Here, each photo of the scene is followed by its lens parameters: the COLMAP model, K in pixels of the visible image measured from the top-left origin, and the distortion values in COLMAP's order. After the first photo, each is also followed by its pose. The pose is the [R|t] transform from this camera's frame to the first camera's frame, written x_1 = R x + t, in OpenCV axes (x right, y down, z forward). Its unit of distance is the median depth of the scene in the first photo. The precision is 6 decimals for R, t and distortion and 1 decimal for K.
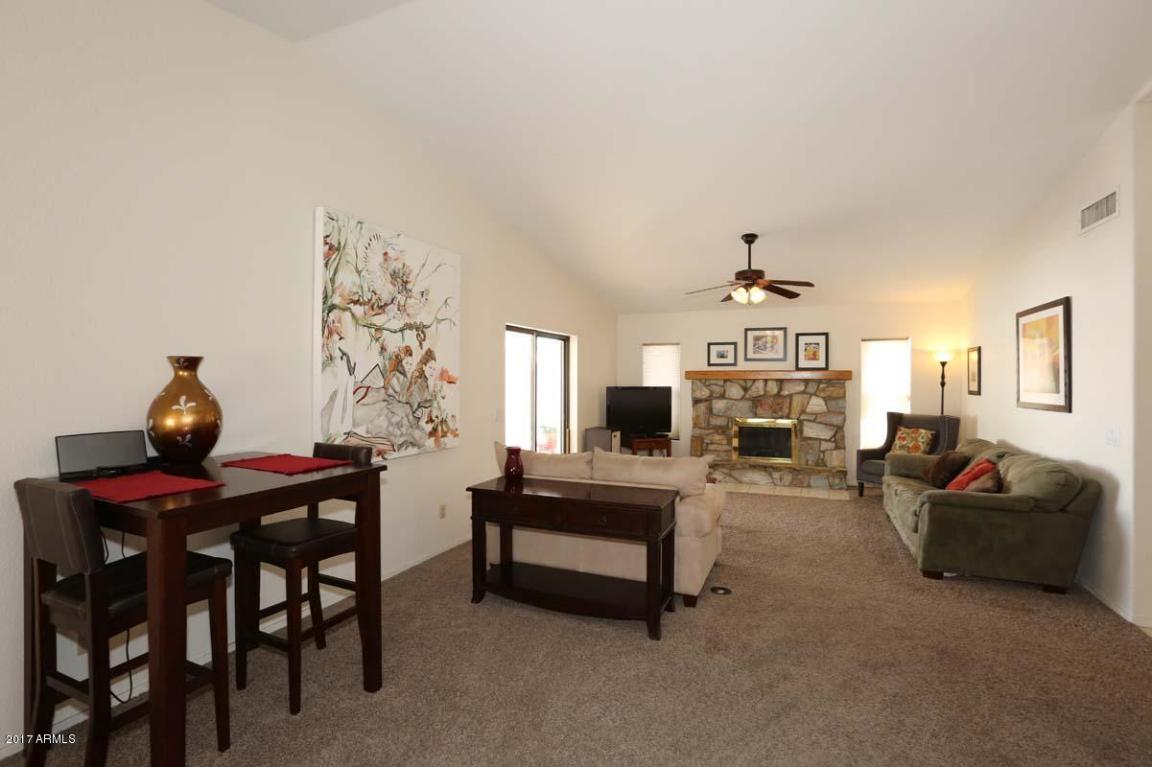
lens RADIAL K [[527.0, 0, 571.1], [0, 527.0, 378.6], [0, 0, 1]] dist [-0.092941, 0.064951]
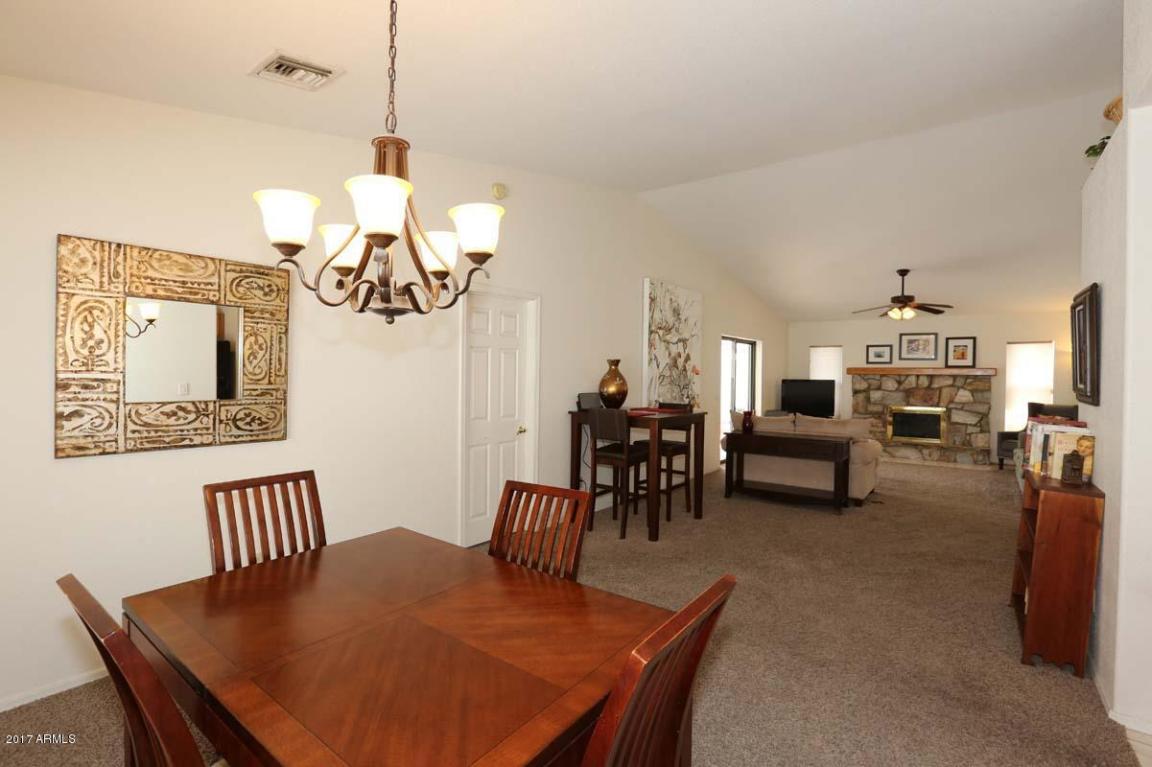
lens RADIAL K [[527.0, 0, 572.8], [0, 527.0, 380.2], [0, 0, 1]] dist [-0.056920, 0.020900]
pose [[0.969211, 0.011305, -0.245970, -0.209445], [-0.008439, 0.999884, 0.012701, 0.009870], [0.246085, -0.010235, 0.969194, -0.683977]]
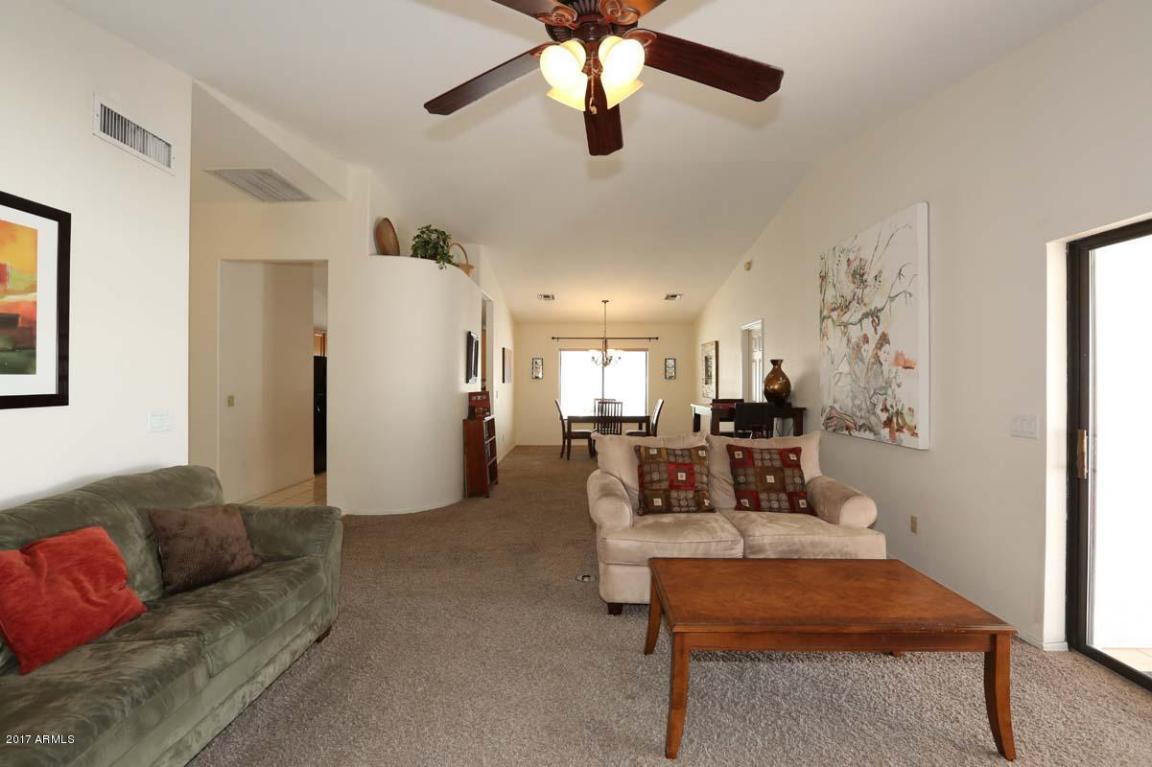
lens RADIAL K [[527.0, 0, 572.8], [0, 527.0, 380.2], [0, 0, 1]] dist [-0.056920, 0.020900]
pose [[-0.917397, -0.004128, -0.397951, 0.596068], [-0.004842, 0.999988, 0.000790, 0.030233], [0.397943, 0.002652, -0.917406, 1.593391]]
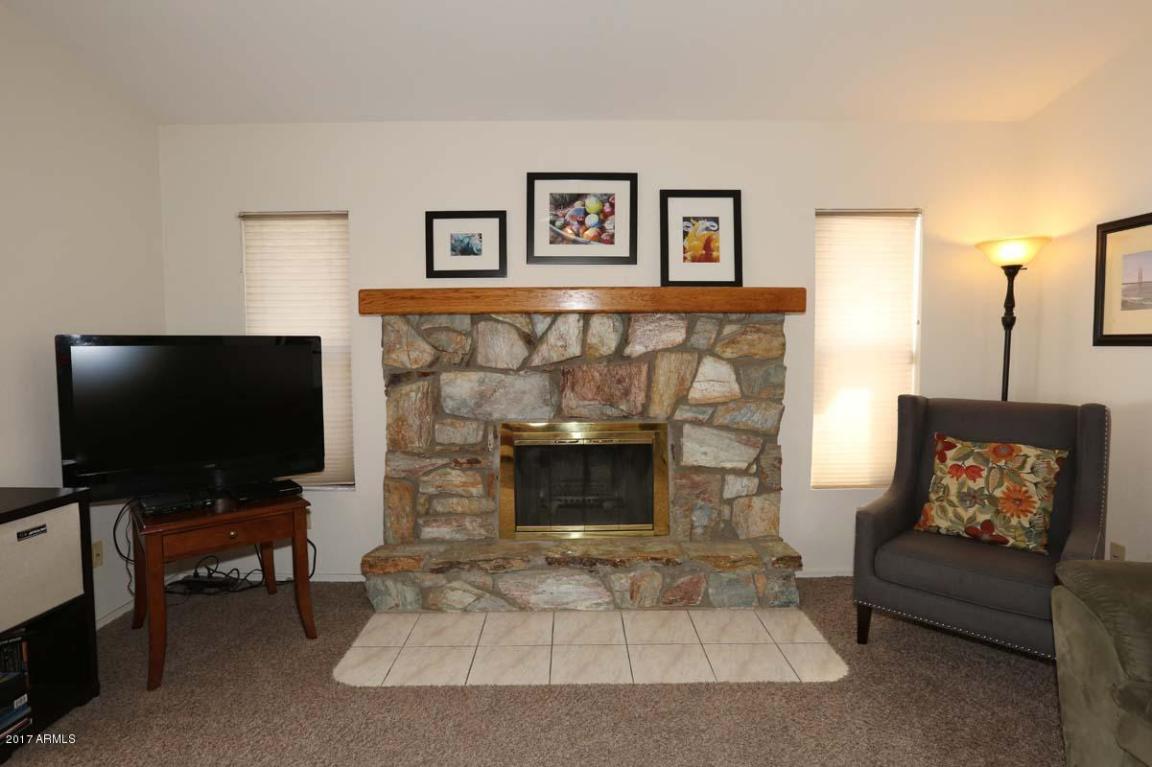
lens RADIAL K [[581.0, 0, 572.1], [0, 581.0, 380.0], [0, 0, 1]] dist [-0.054037, 0.024848]
pose [[0.912714, -0.031001, 0.407422, 0.352231], [0.006825, 0.998135, 0.060659, 0.041092], [-0.408543, -0.052583, 0.911223, 1.118187]]
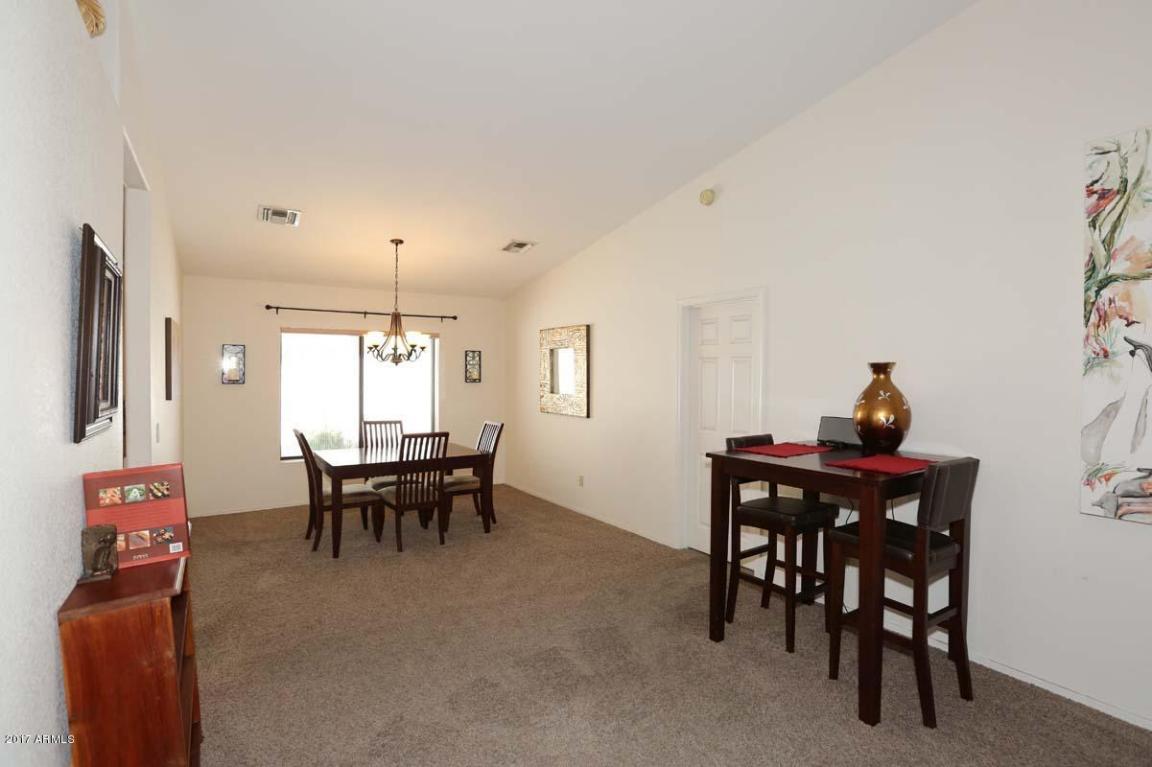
lens RADIAL K [[548.3, 0, 569.3], [0, 548.3, 379.0], [0, 0, 1]] dist [-0.058111, 0.025066]
pose [[-0.545786, 0.004147, -0.837915, 0.400886], [-0.007268, 0.999927, 0.009683, -0.006590], [0.837893, 0.011375, -0.545715, 0.605736]]
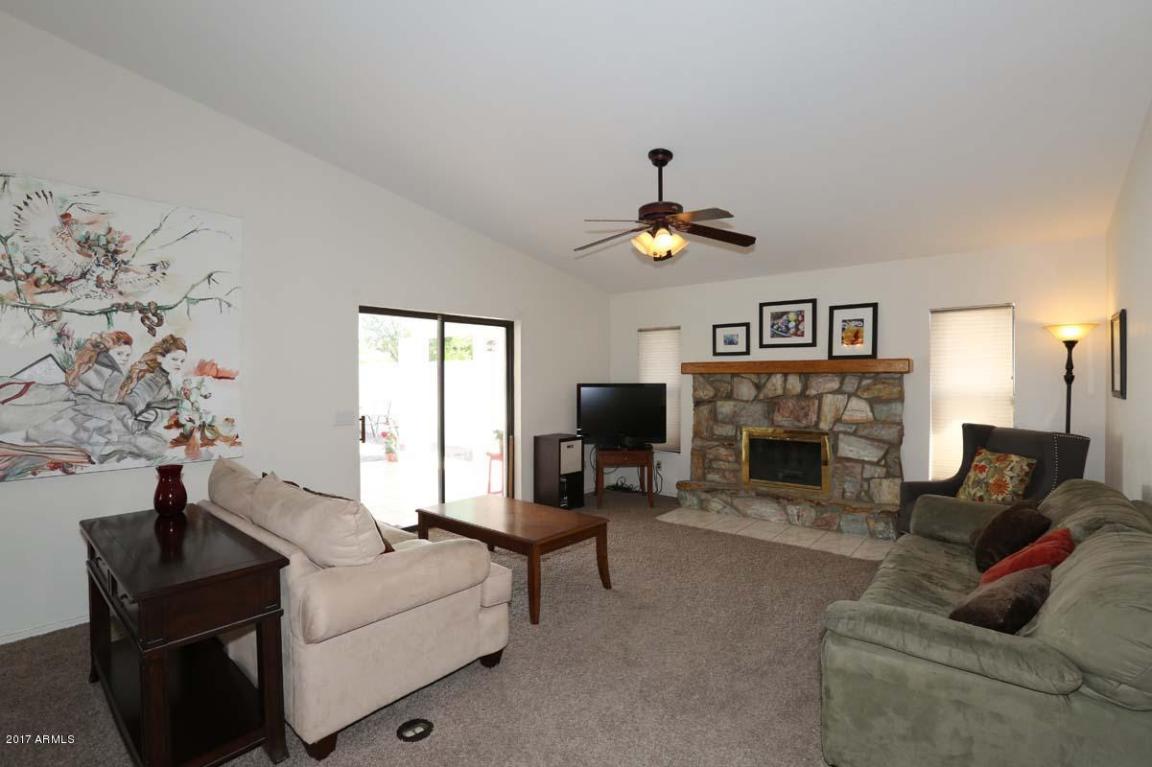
lens RADIAL K [[527.0, 0, 572.8], [0, 527.0, 380.2], [0, 0, 1]] dist [-0.056920, 0.020900]
pose [[0.957731, -0.002576, -0.287655, 0.531033], [0.004738, 0.999966, 0.006822, 0.008676], [0.287627, -0.007897, 0.957710, 0.414826]]
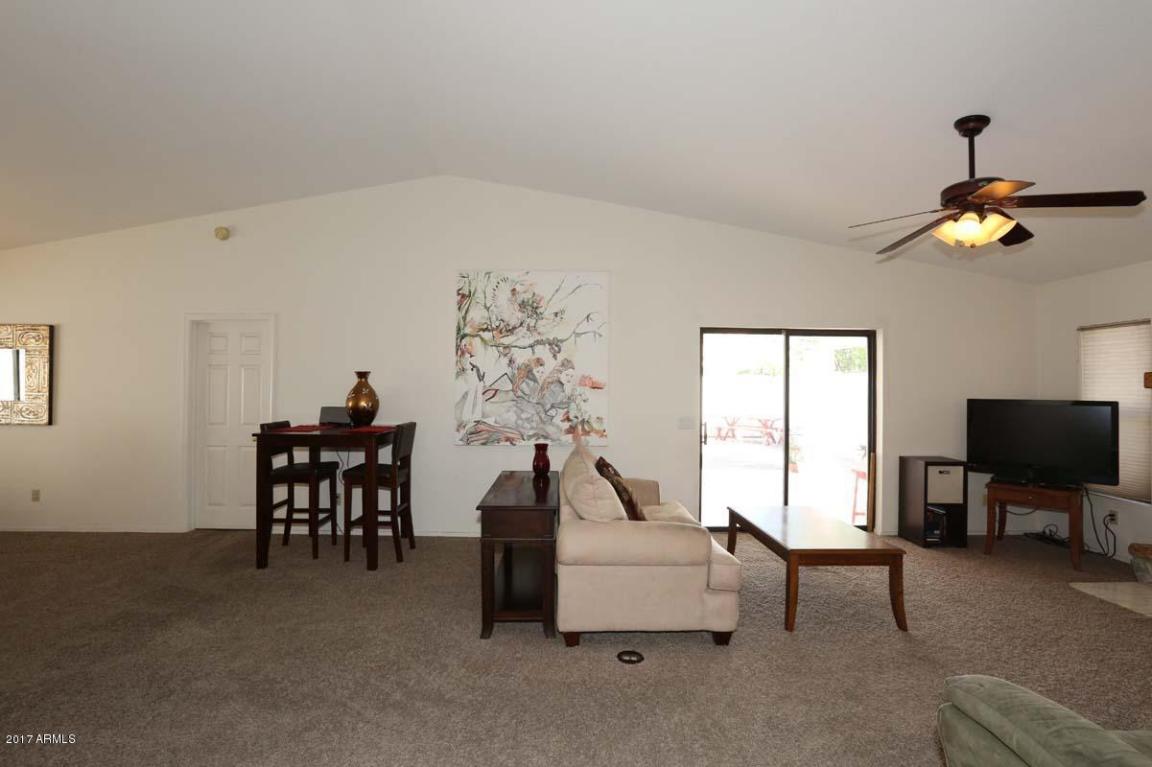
lens RADIAL K [[527.0, 0, 572.8], [0, 527.0, 380.2], [0, 0, 1]] dist [-0.056920, 0.020900]
pose [[0.424893, -0.010788, -0.905179, 0.804065], [-0.006561, 0.999866, -0.014996, 0.008722], [0.905220, 0.012311, 0.424765, 0.493810]]
